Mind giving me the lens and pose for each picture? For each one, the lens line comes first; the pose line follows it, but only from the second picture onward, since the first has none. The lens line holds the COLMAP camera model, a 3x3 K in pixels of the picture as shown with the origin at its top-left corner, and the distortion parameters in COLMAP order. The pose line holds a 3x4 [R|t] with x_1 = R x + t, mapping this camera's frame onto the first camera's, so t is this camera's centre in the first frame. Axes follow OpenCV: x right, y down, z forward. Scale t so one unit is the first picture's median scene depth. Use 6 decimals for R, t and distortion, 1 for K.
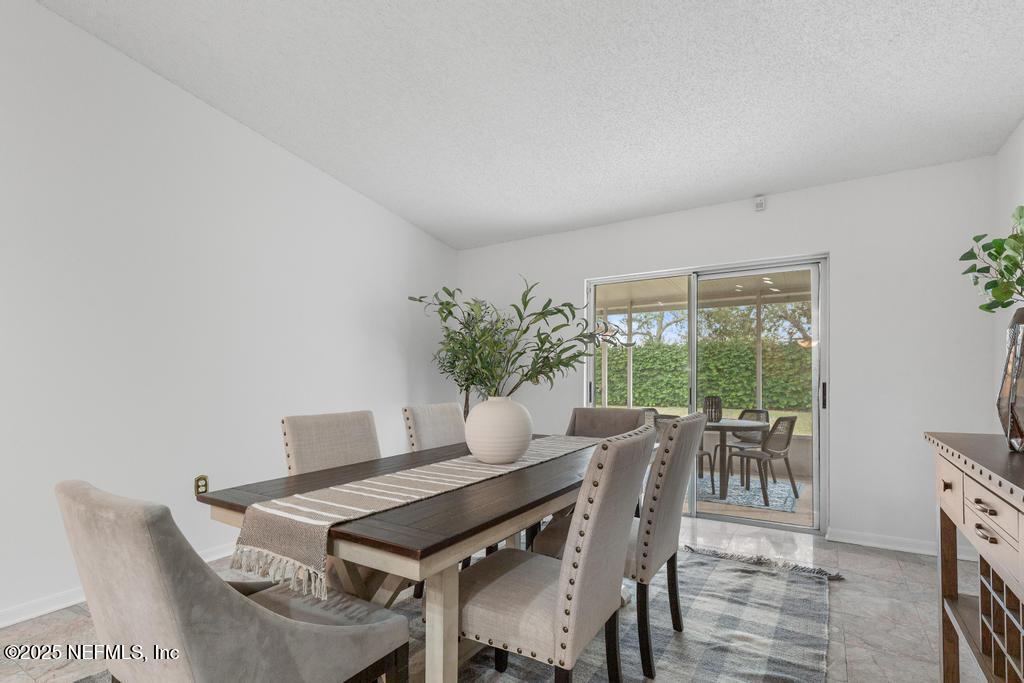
lens RADIAL K [[479.7, 0, 539.1], [0, 479.7, 383.7], [0, 0, 1]] dist [0.000832, 0.000046]
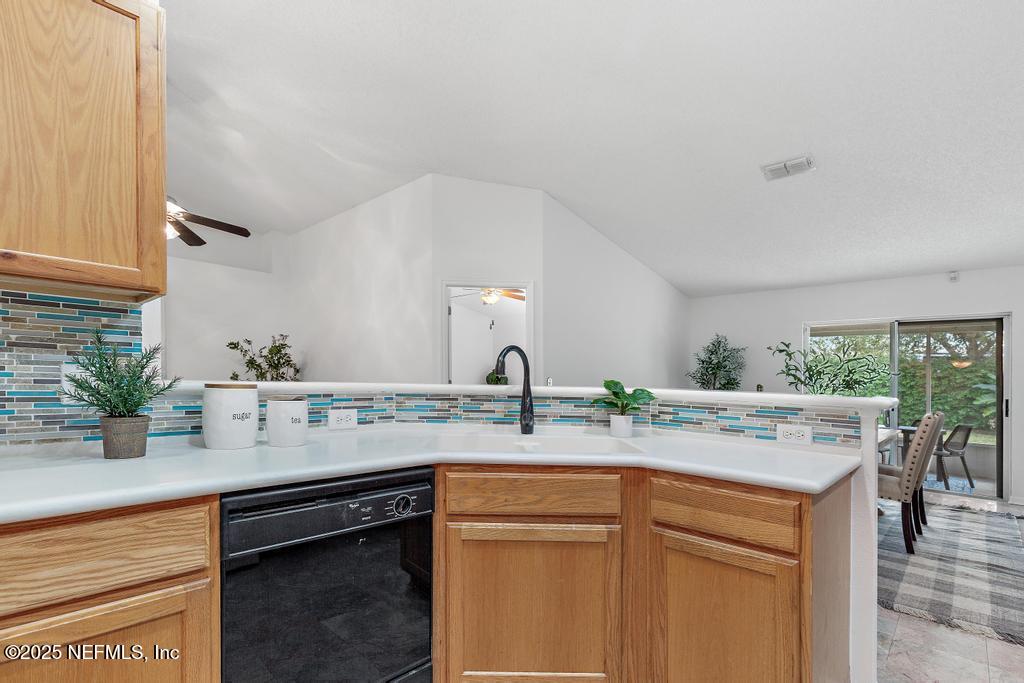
lens RADIAL K [[462.2, 0, 509.2], [0, 462.2, 376.7], [0, 0, 1]] dist [0.002407, 0.000508]
pose [[0.970361, 0.027703, -0.240065, -0.688594], [-0.034830, 0.999068, -0.025495, 0.022452], [0.239135, 0.033101, 0.970422, -0.939436]]
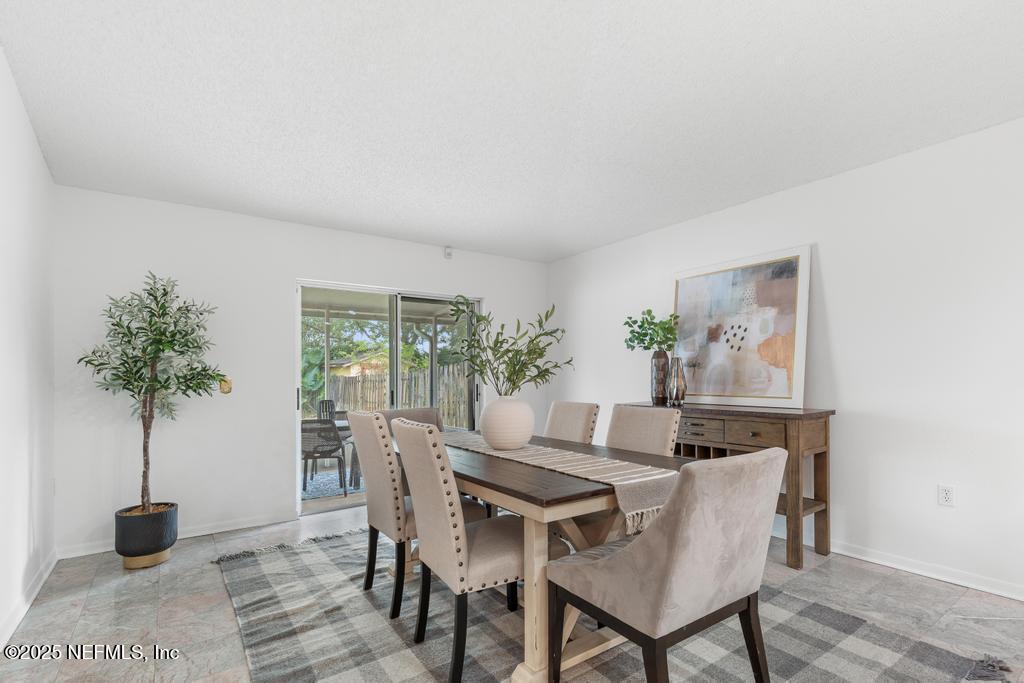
lens RADIAL K [[462.2, 0, 509.2], [0, 462.2, 376.7], [0, 0, 1]] dist [0.002407, 0.000508]
pose [[0.401016, 0.005272, 0.916056, -0.875804], [0.022791, 0.999617, -0.015730, -0.001996], [-0.915788, 0.027186, 0.400742, 0.431223]]
